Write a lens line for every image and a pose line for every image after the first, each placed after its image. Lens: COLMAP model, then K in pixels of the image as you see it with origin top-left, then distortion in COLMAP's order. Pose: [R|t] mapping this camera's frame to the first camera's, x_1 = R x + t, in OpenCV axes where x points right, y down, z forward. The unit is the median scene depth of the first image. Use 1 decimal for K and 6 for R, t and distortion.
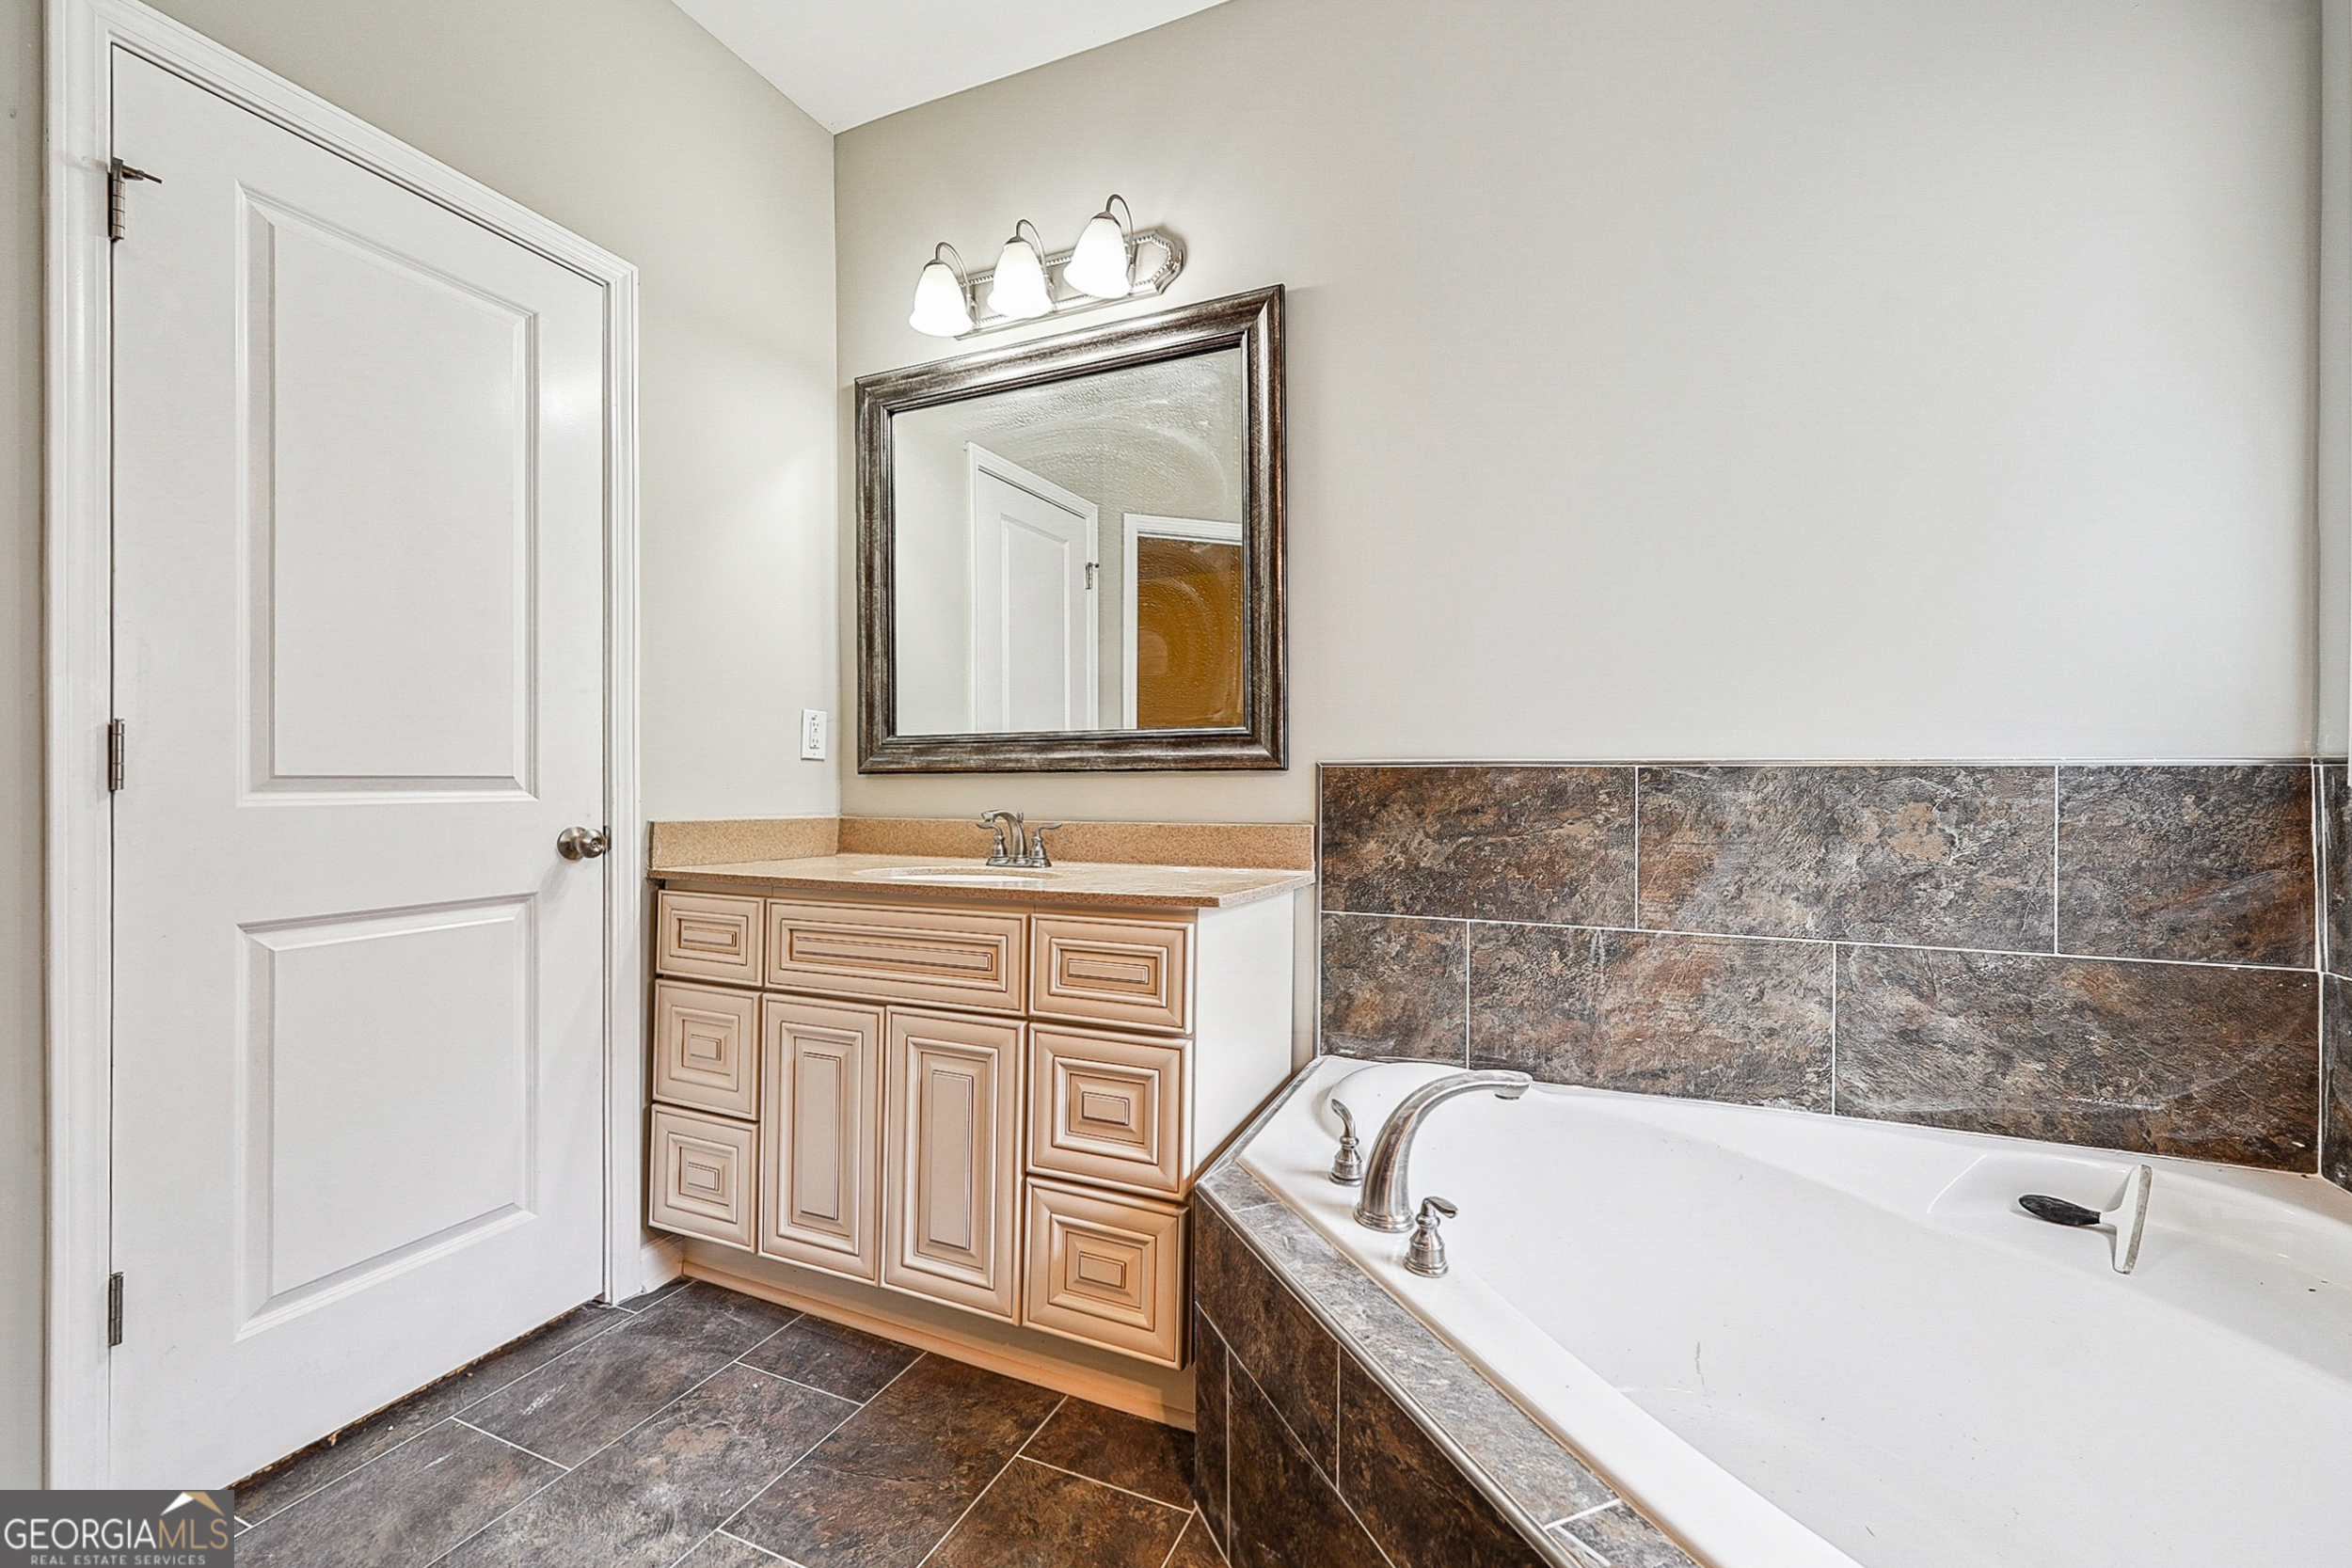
lens RADIAL K [[971.1, 0, 1170.3], [0, 971.1, 774.5], [0, 0, 1]] dist [-0.000186, -0.000342]
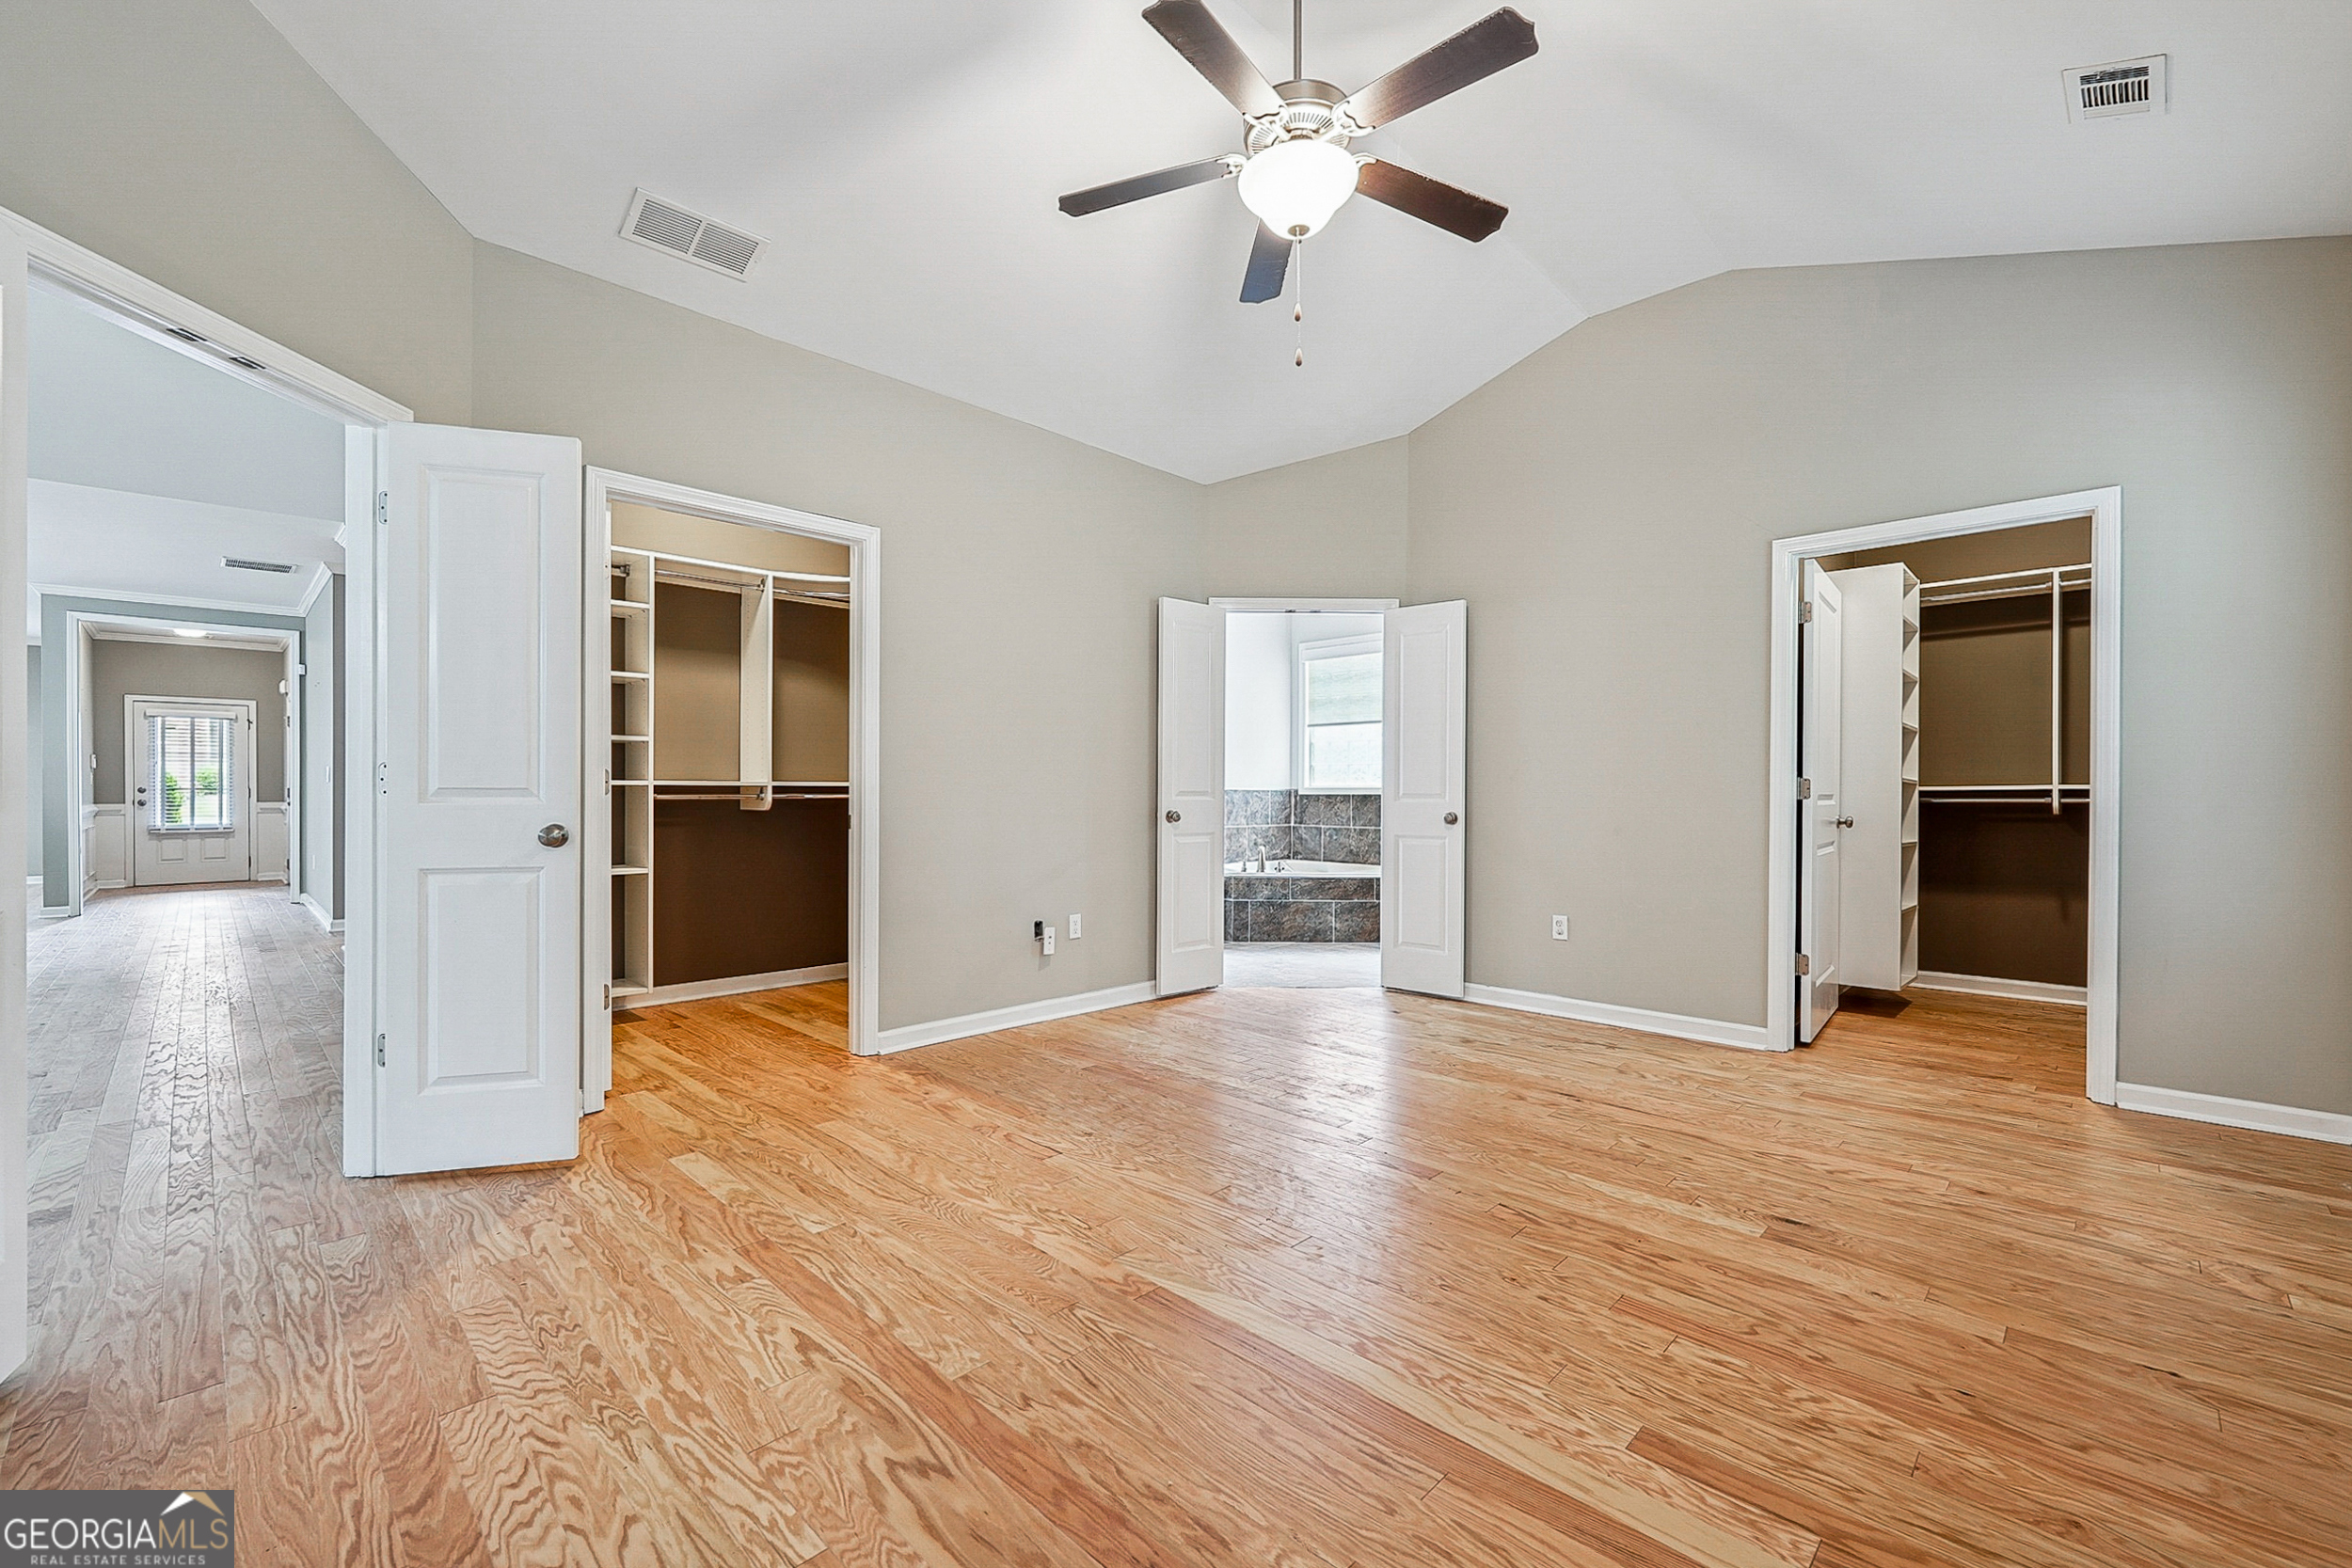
lens RADIAL K [[971.1, 0, 1176.3], [0, 971.1, 793.2], [0, 0, 1]] dist [-0.000186, -0.000342]
pose [[0.357088, 0.002252, 0.934068, -3.841471], [-0.000284, 0.999997, -0.002302, 0.018770], [-0.934071, 0.000557, 0.357088, -0.387934]]
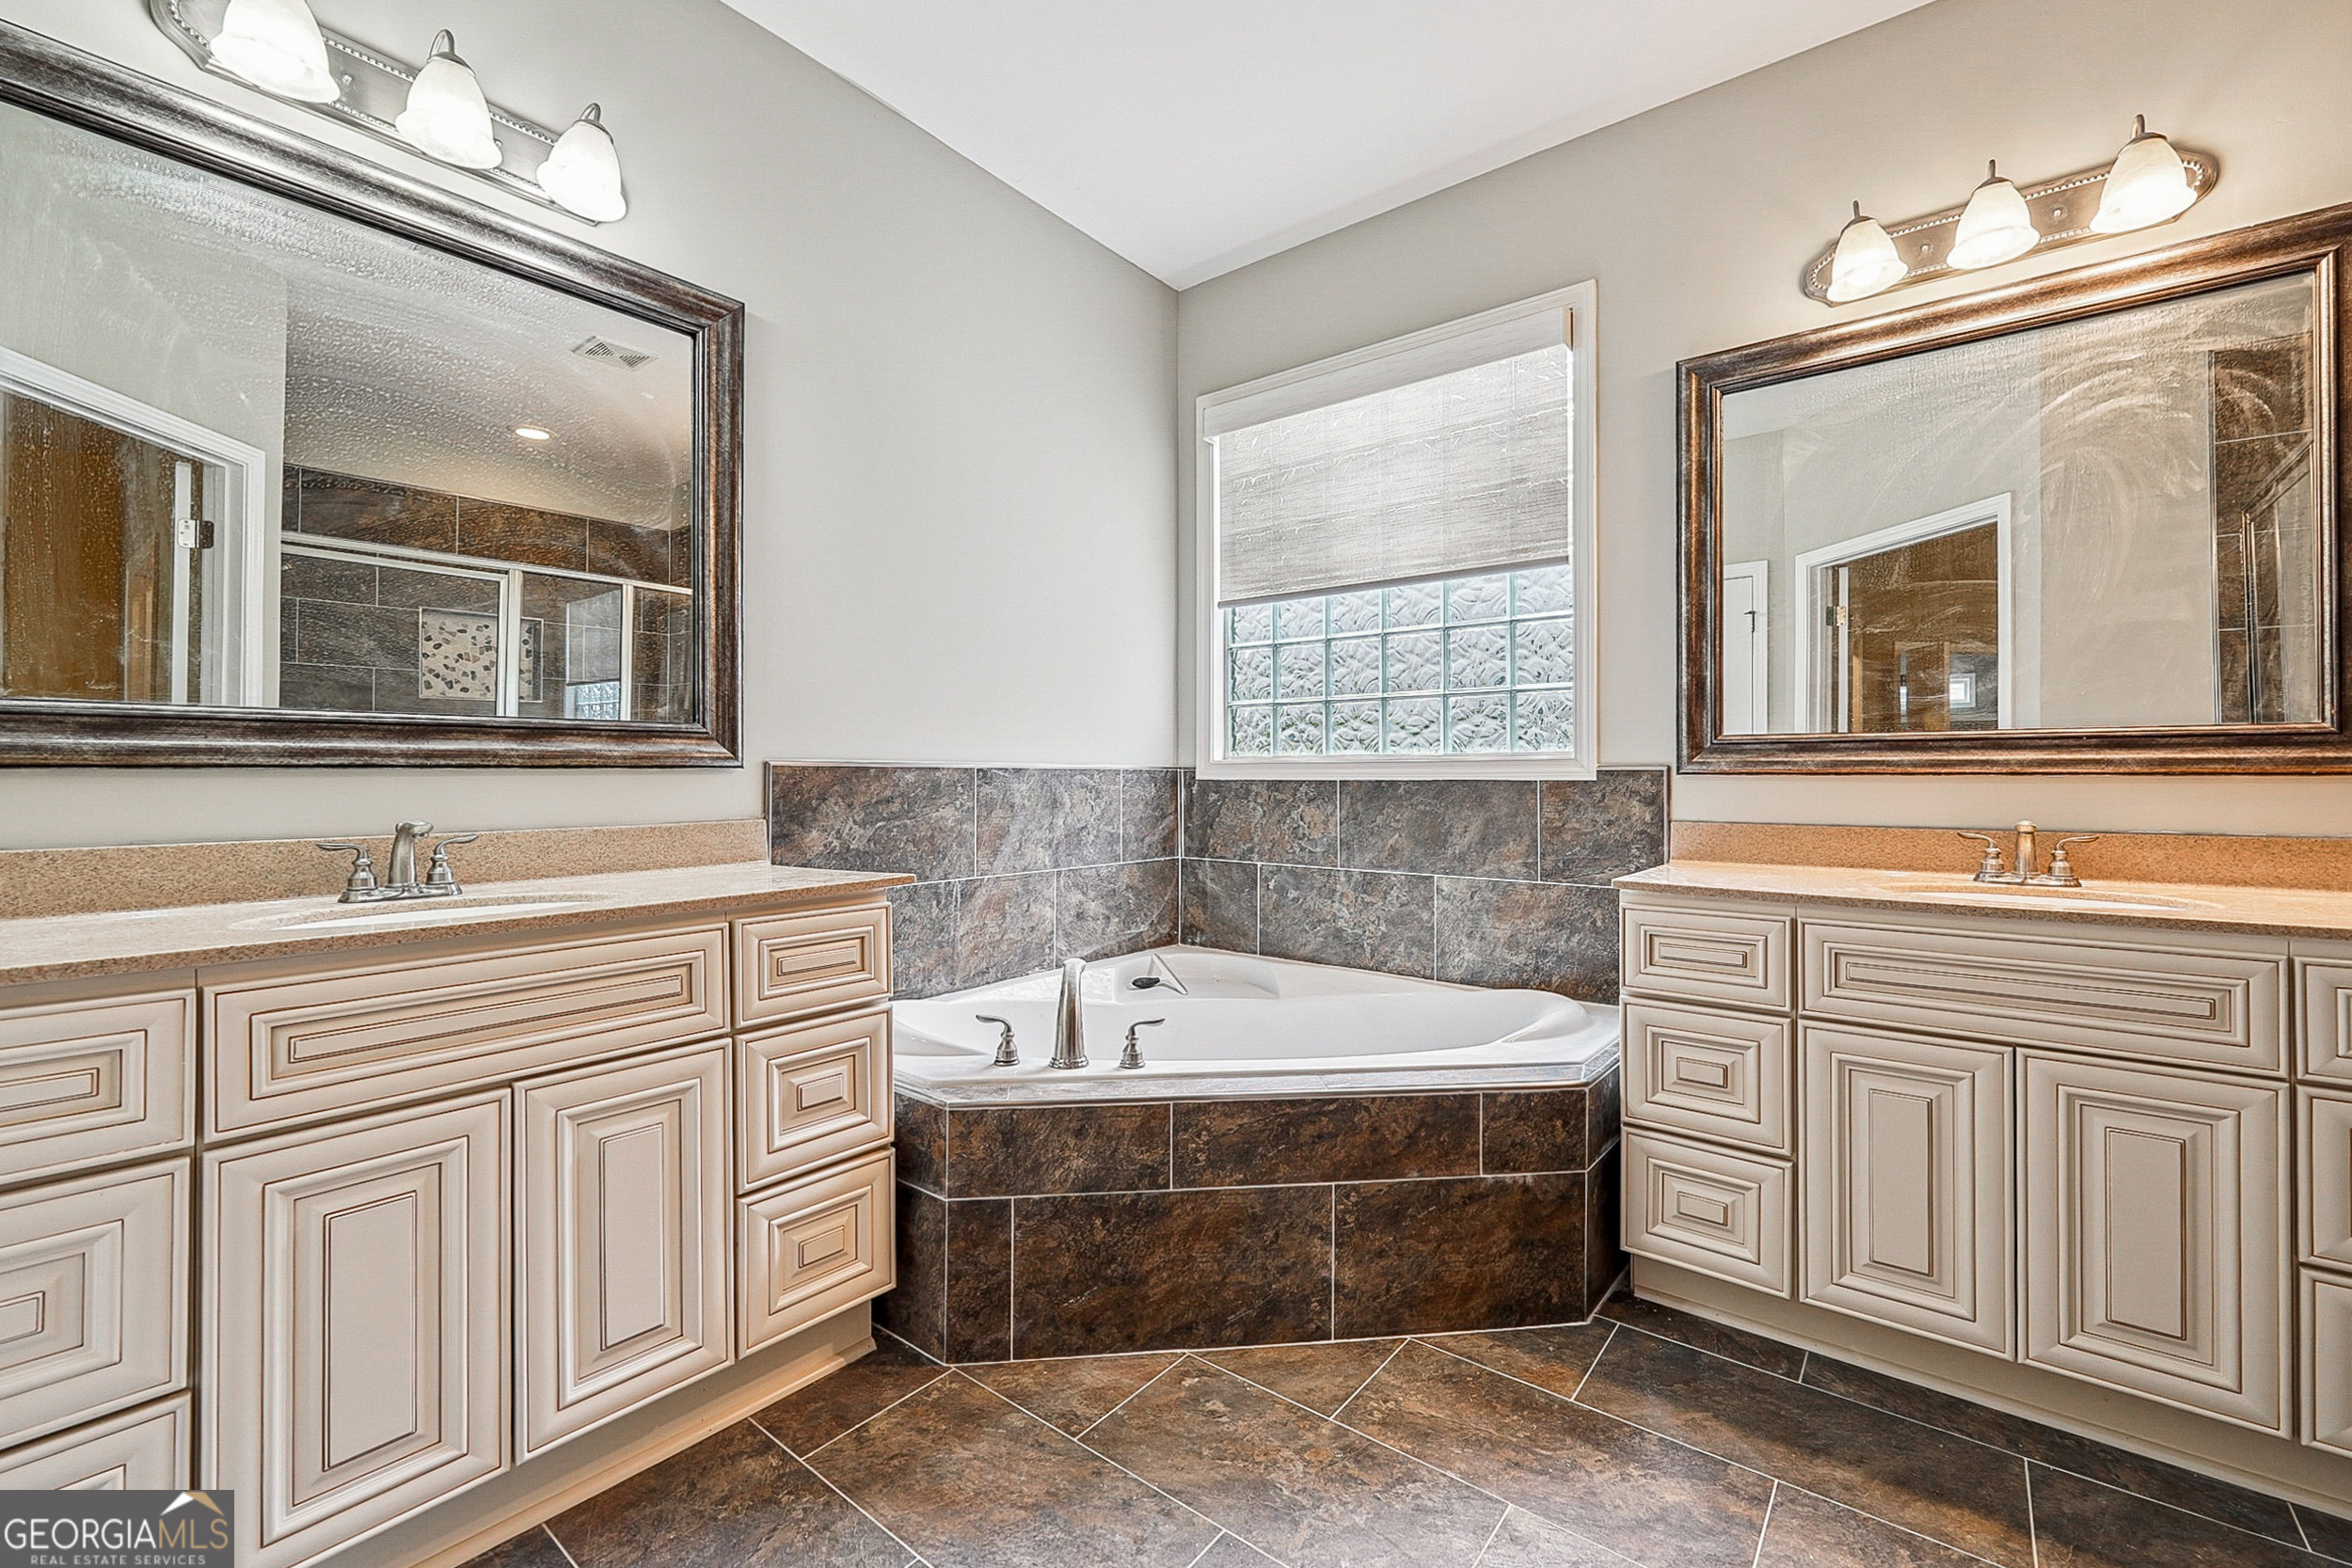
lens RADIAL K [[971.1, 0, 1166.1], [0, 971.1, 775.7], [0, 0, 1]] dist [-0.000186, -0.000342]
pose [[0.259805, 0.000462, 0.965661, -0.910218], [-0.000249, 1.000000, -0.000411, 0.004681], [-0.965661, -0.000134, 0.259805, 0.345068]]
